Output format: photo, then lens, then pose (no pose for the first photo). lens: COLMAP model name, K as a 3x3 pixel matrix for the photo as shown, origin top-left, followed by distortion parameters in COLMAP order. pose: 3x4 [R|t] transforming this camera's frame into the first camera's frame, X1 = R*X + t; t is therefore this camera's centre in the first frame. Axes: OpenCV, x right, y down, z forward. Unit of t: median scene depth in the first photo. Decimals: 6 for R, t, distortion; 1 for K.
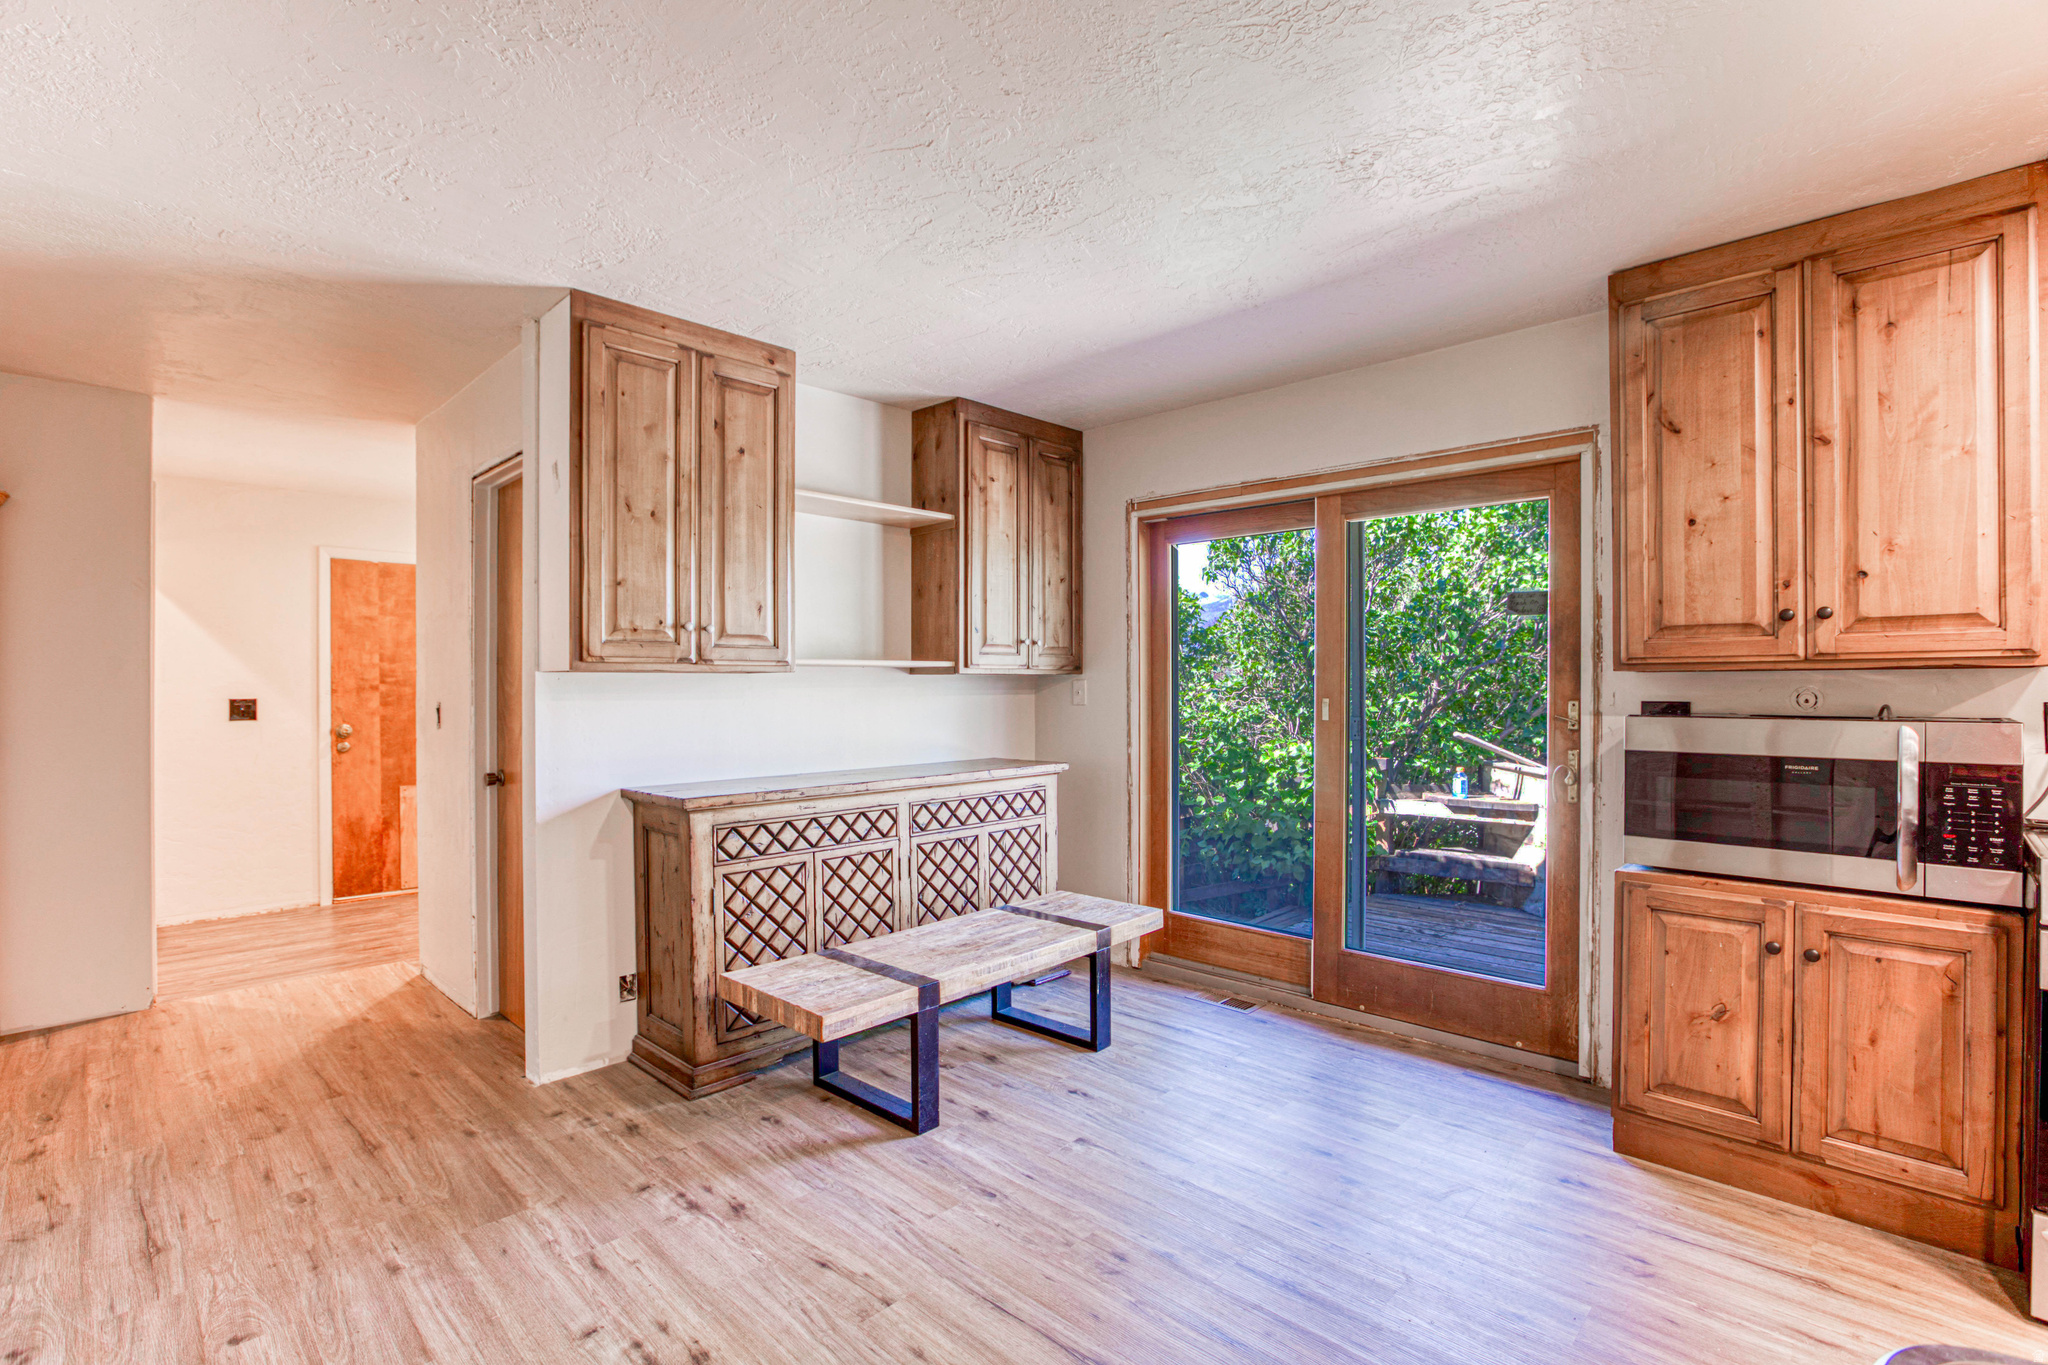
lens RADIAL K [[948.0, 0, 1024.0], [0, 948.0, 682.5], [0, 0, 1]] dist [-0.068643, 0.026379]
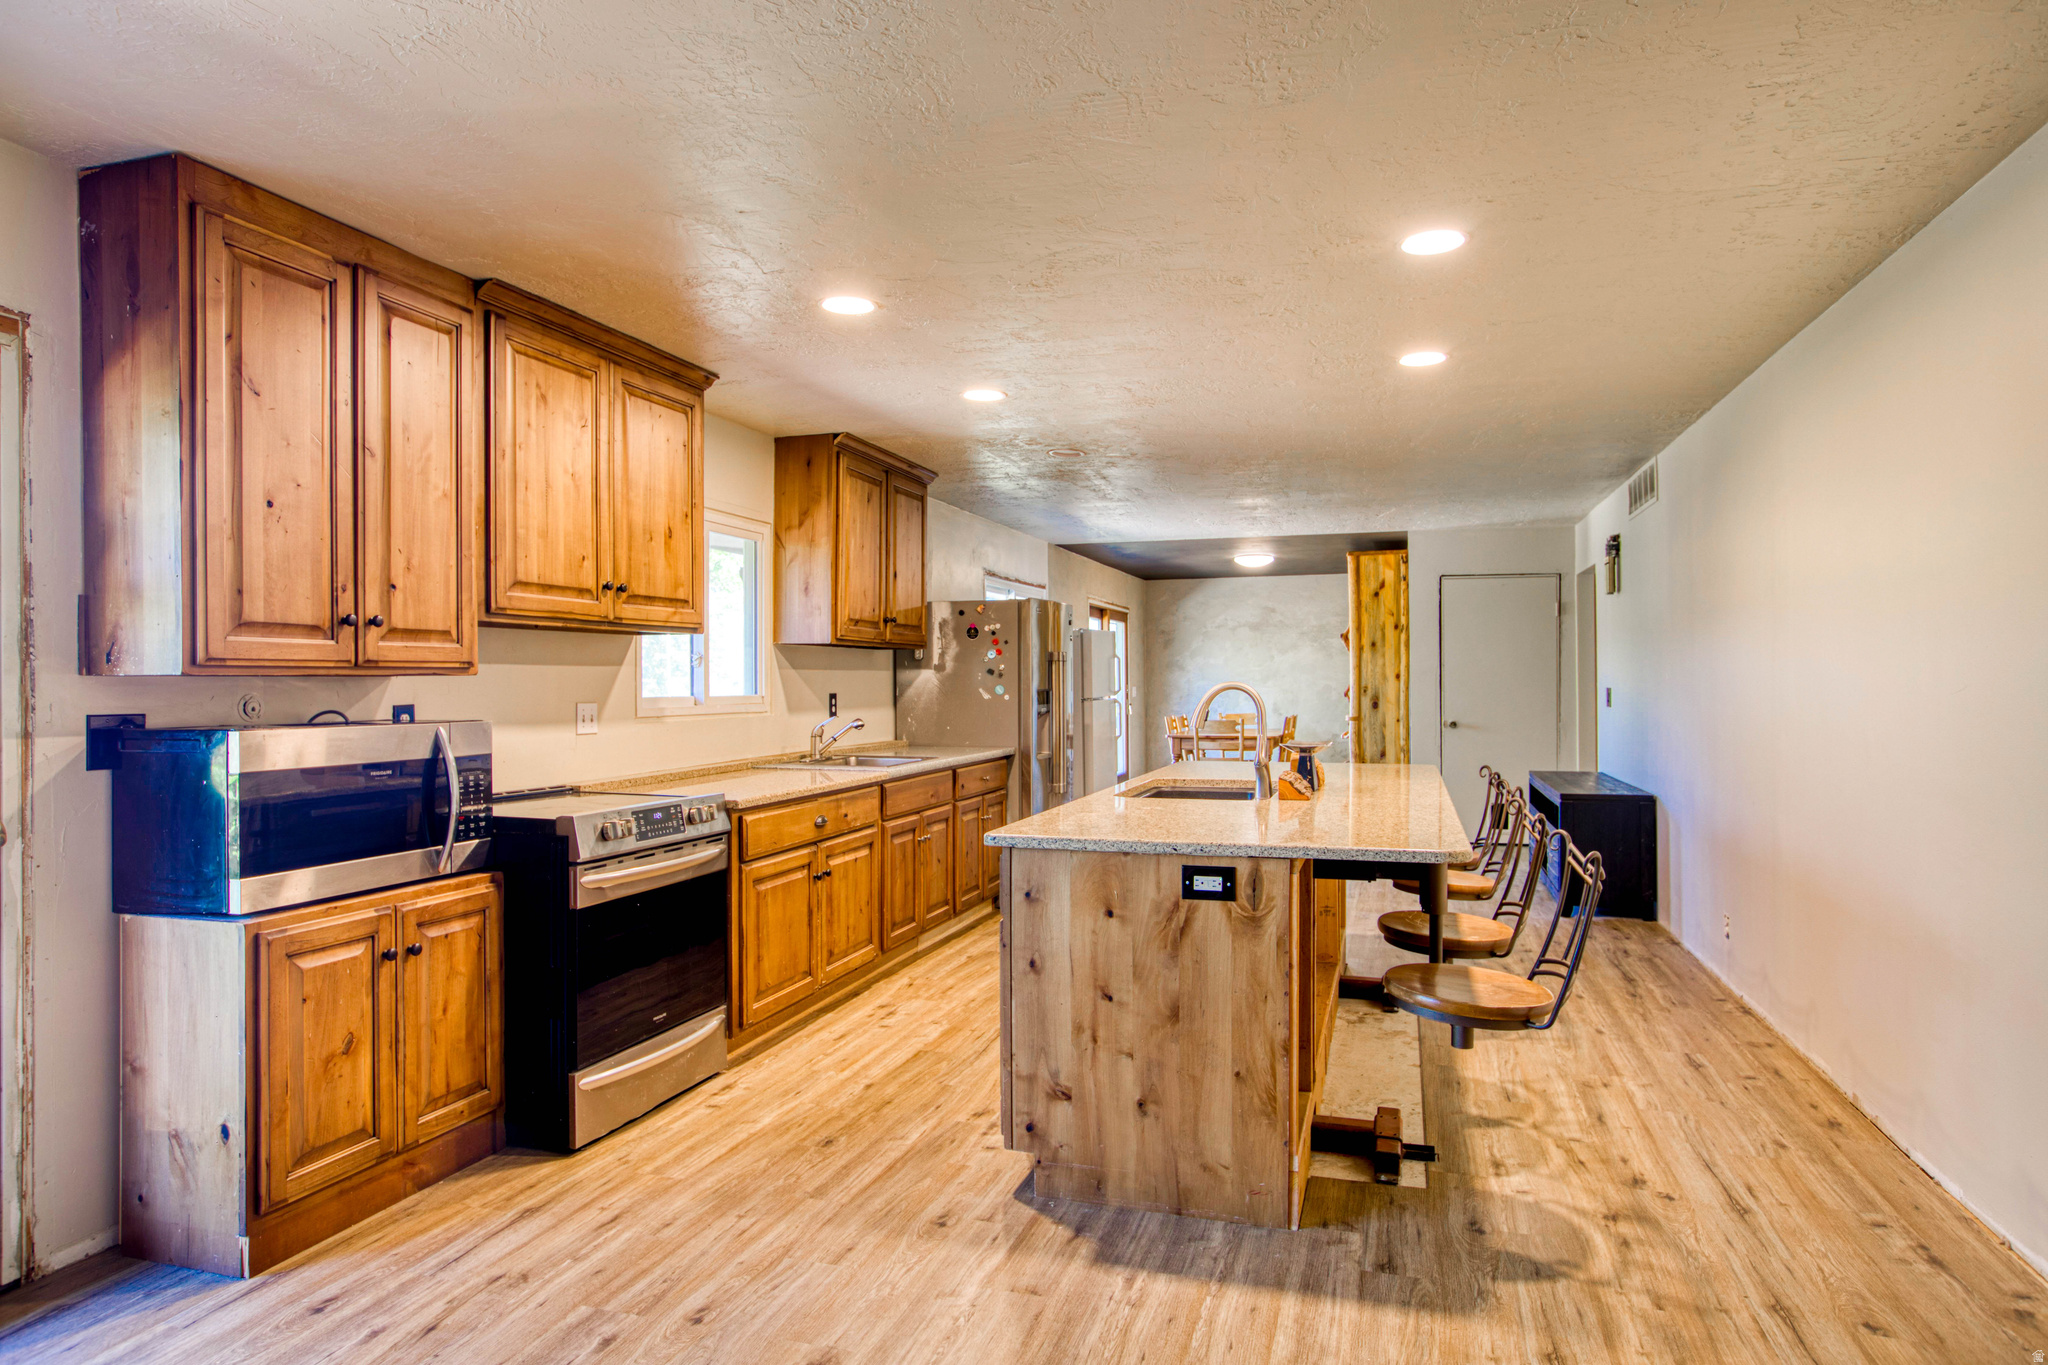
lens RADIAL K [[1198.3, 0, 1024.0], [0, 1198.3, 682.5], [0, 0, 1]] dist [-0.077523, 0.064890]
pose [[-0.444914, 0.006824, 0.895547, -0.451165], [0.003463, 0.999977, -0.005899, 0.002015], [-0.895567, 0.000477, -0.444927, 0.670785]]
